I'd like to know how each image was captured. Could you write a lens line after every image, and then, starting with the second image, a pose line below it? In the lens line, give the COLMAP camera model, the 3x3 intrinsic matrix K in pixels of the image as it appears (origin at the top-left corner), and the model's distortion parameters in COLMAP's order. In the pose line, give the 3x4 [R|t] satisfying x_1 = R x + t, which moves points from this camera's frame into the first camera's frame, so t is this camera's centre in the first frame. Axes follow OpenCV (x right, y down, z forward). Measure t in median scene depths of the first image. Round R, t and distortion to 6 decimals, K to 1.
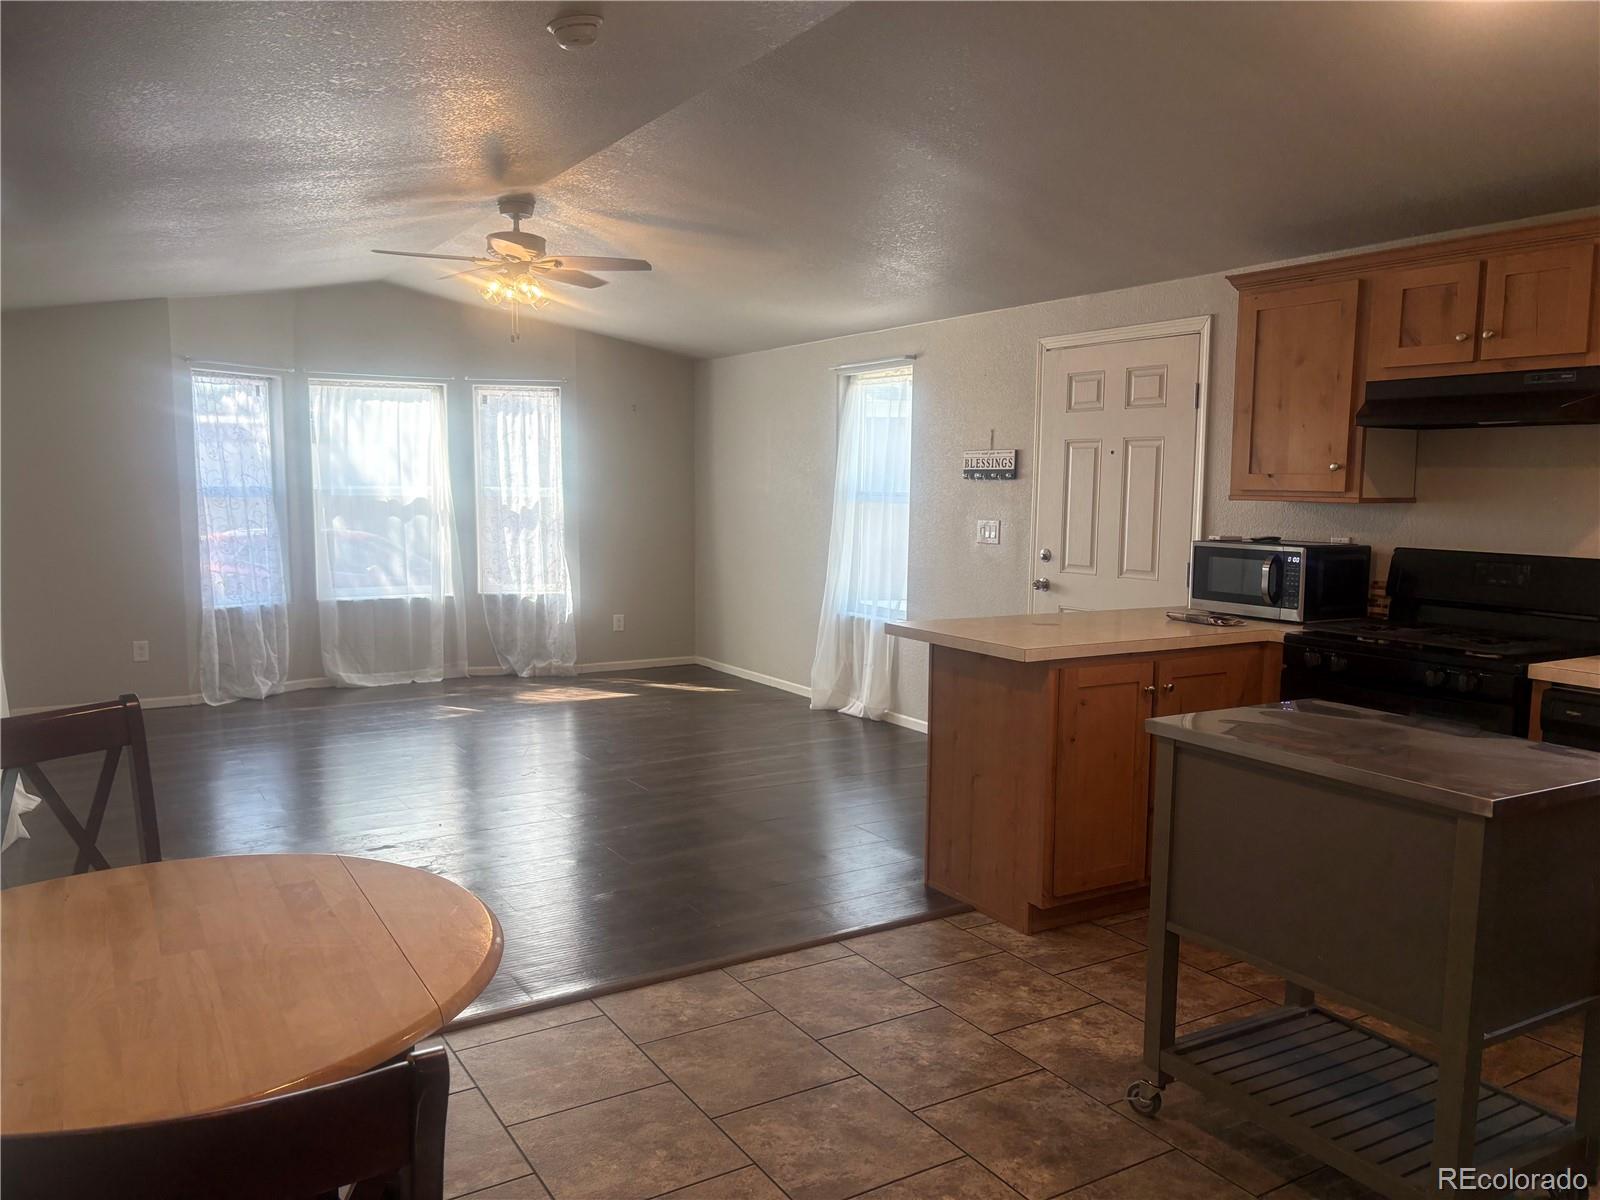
lens RADIAL K [[1211.9, 0, 800.6], [0, 1211.9, 607.5], [0, 0, 1]] dist [0.047980, -0.036922]
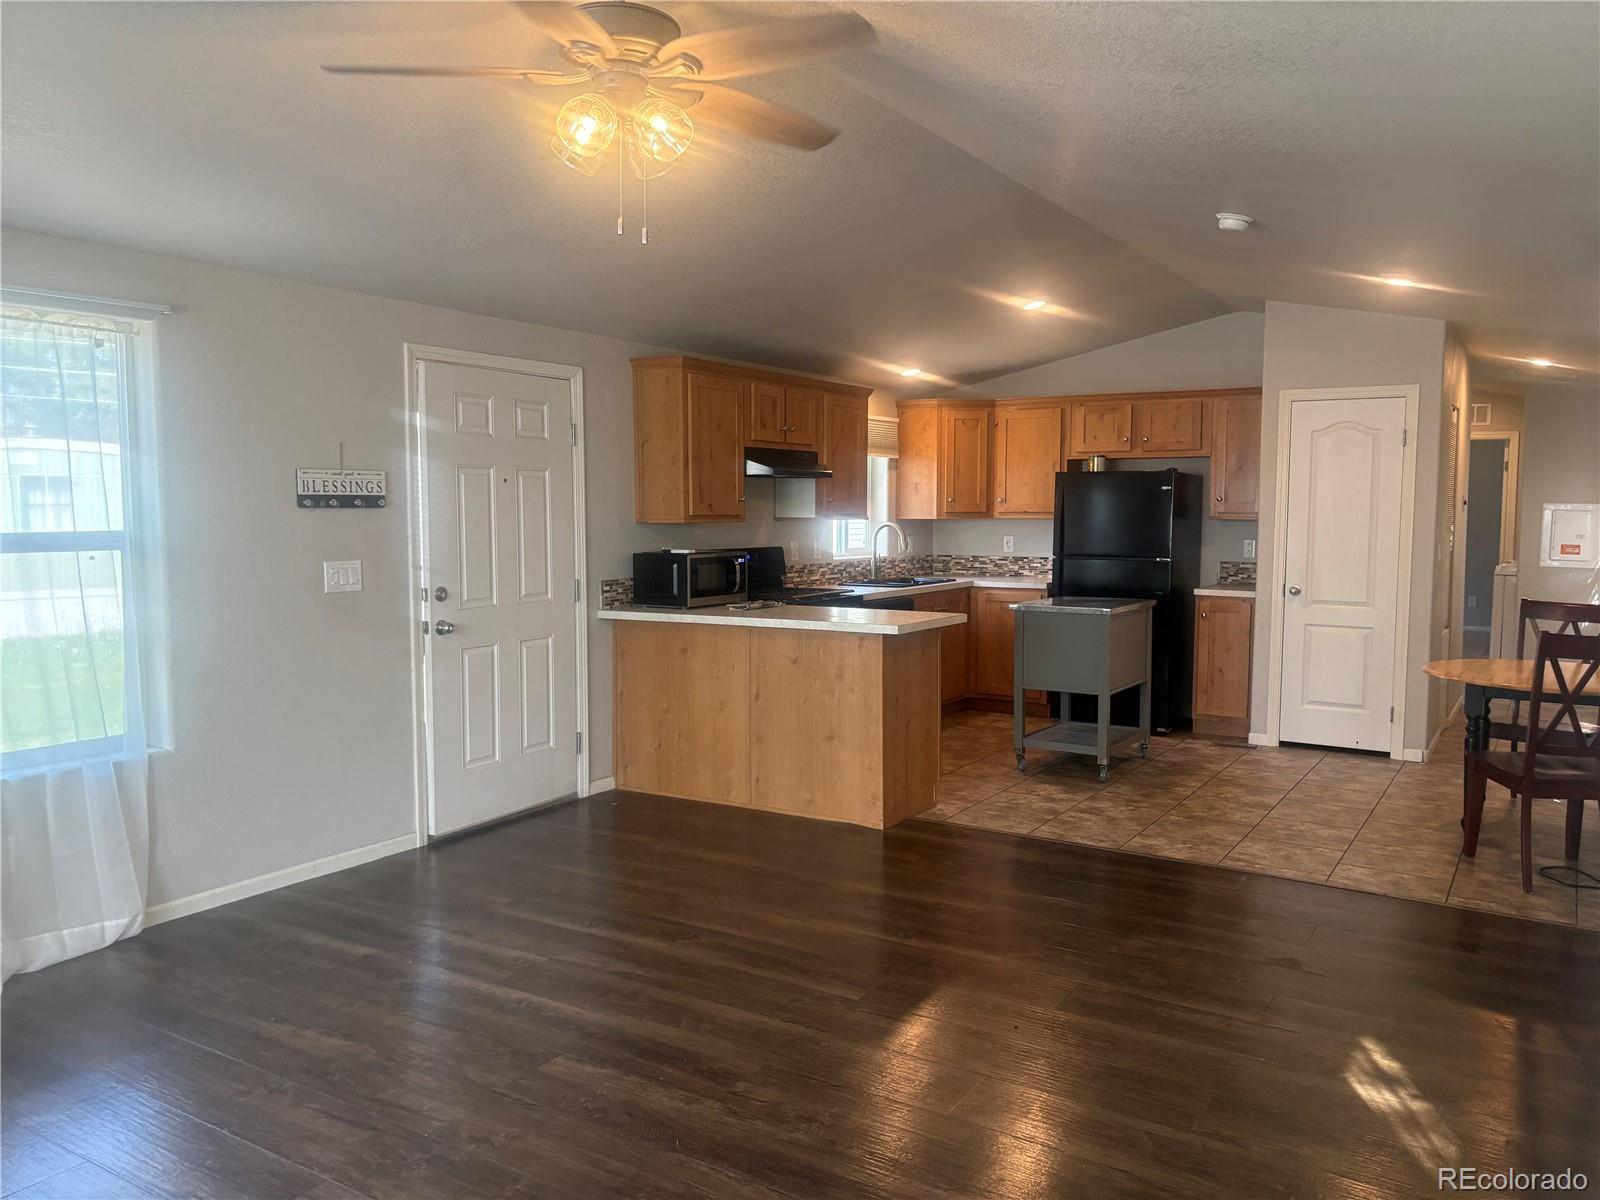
lens RADIAL K [[1211.9, 0, 794.8], [0, 1211.9, 594.6], [0, 0, 1]] dist [0.047980, -0.036922]
pose [[-0.443254, -0.075428, 0.893217, -0.683261], [0.089907, 0.987688, 0.128021, -0.129751], [-0.891876, 0.137052, -0.431016, 1.129464]]
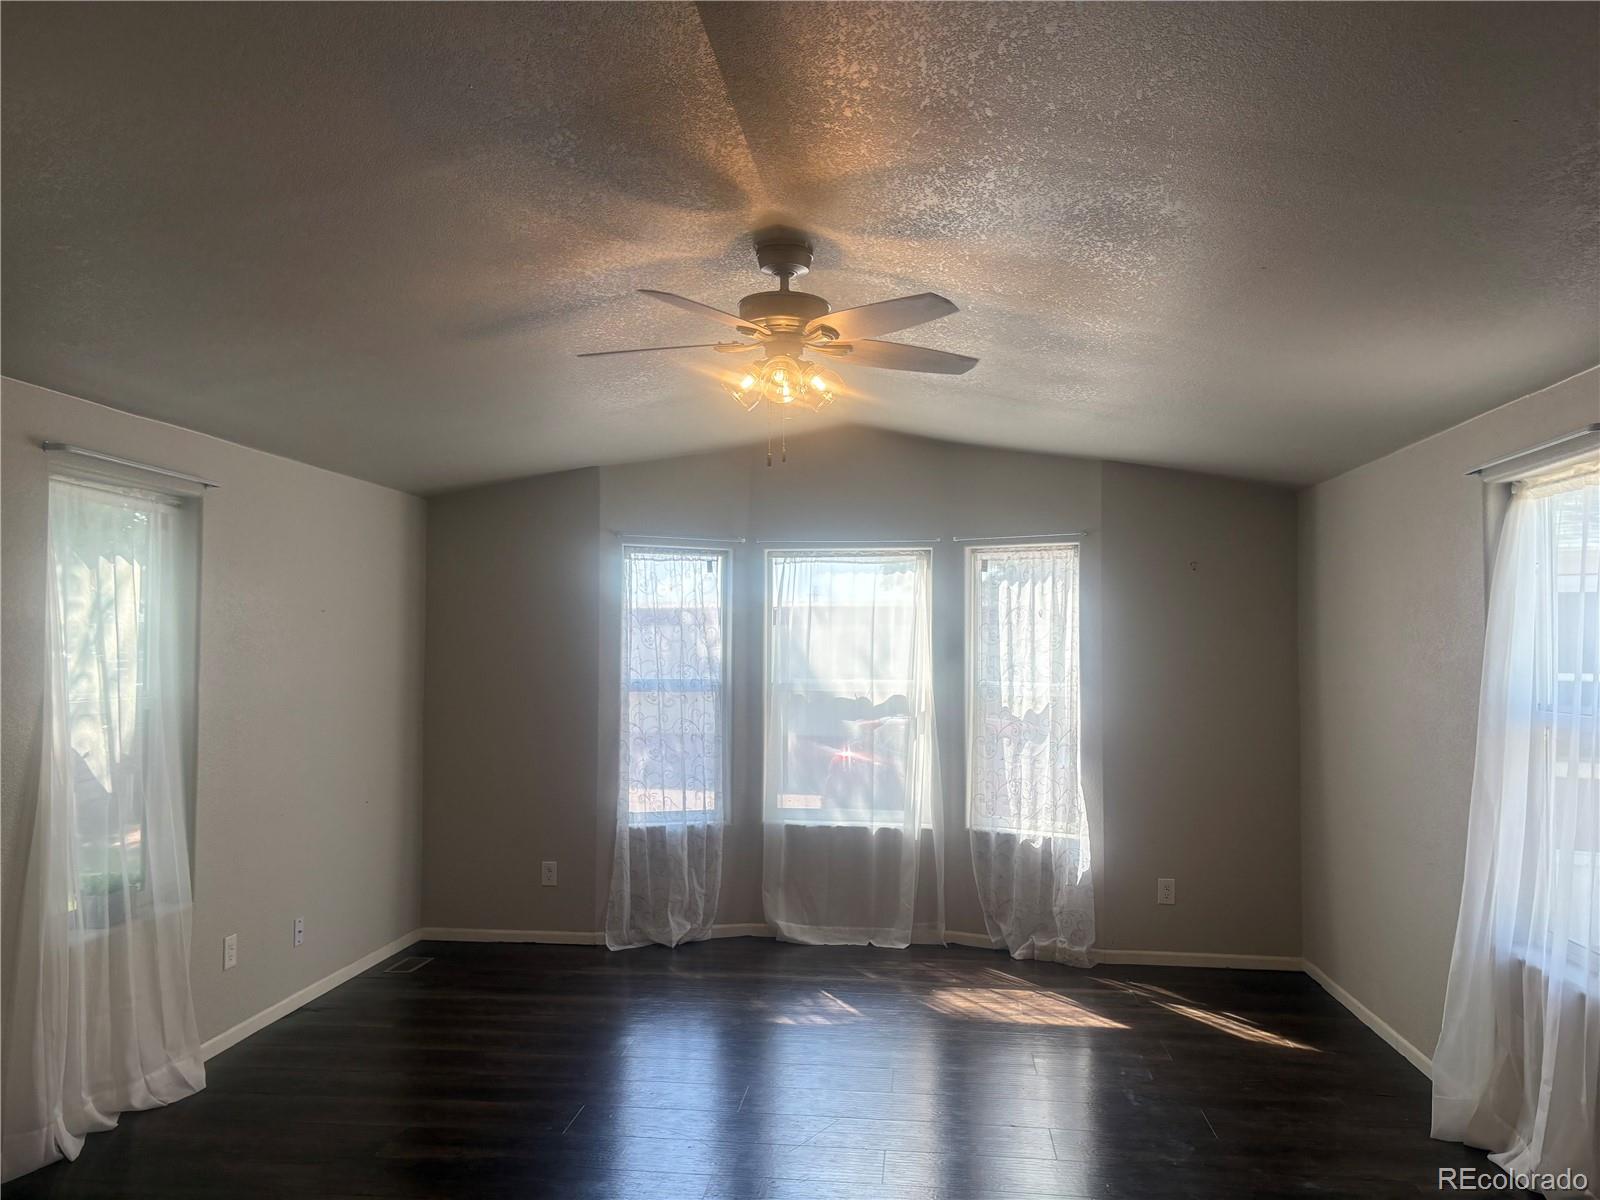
lens RADIAL K [[1211.9, 0, 792.3], [0, 1211.9, 583.4], [0, 0, 1]] dist [0.047980, -0.036922]
pose [[0.793771, -0.036569, -0.607116, 0.132695], [-0.066736, 0.986927, -0.146700, -0.057200], [0.604544, 0.156963, 0.780954, 0.467230]]
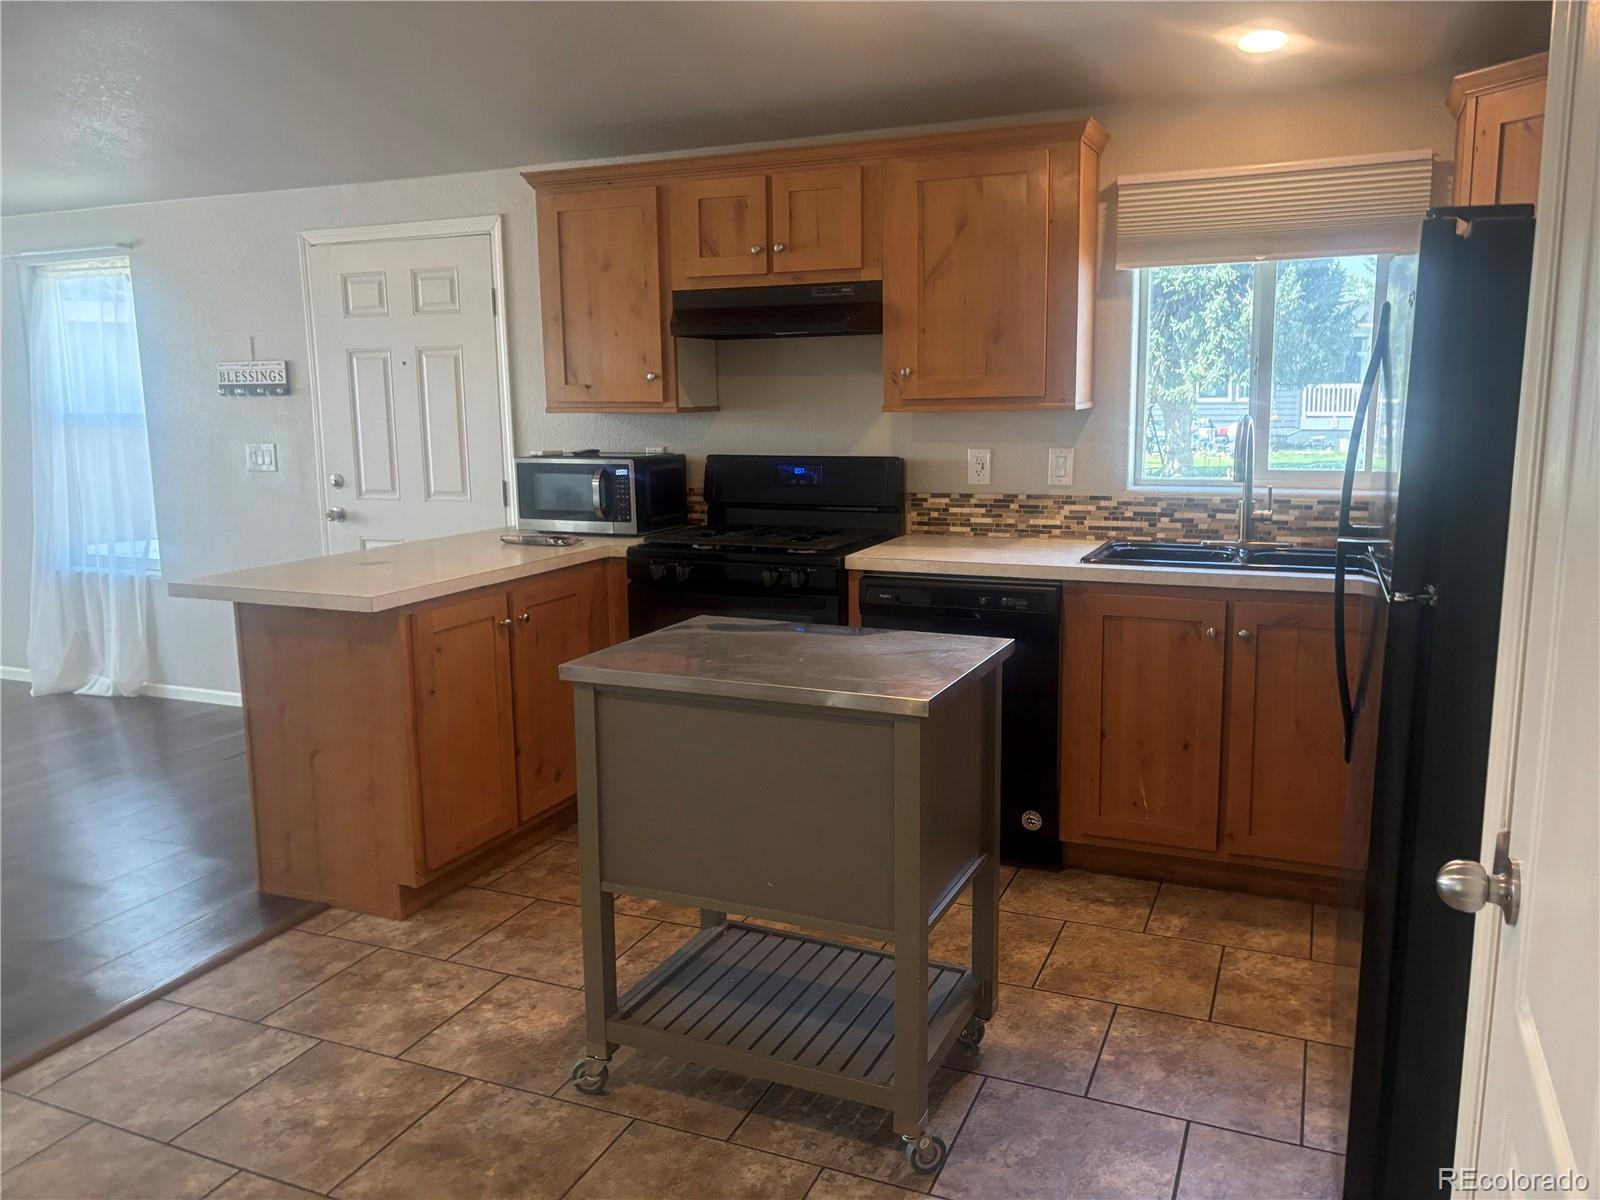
lens RADIAL K [[1211.9, 0, 796.9], [0, 1211.9, 581.5], [0, 0, 1]] dist [0.047980, -0.036922]
pose [[0.819509, -0.112255, 0.561965, -0.028972], [0.084162, 0.993570, 0.075737, -0.009488], [-0.566853, -0.014771, 0.823686, 0.077679]]
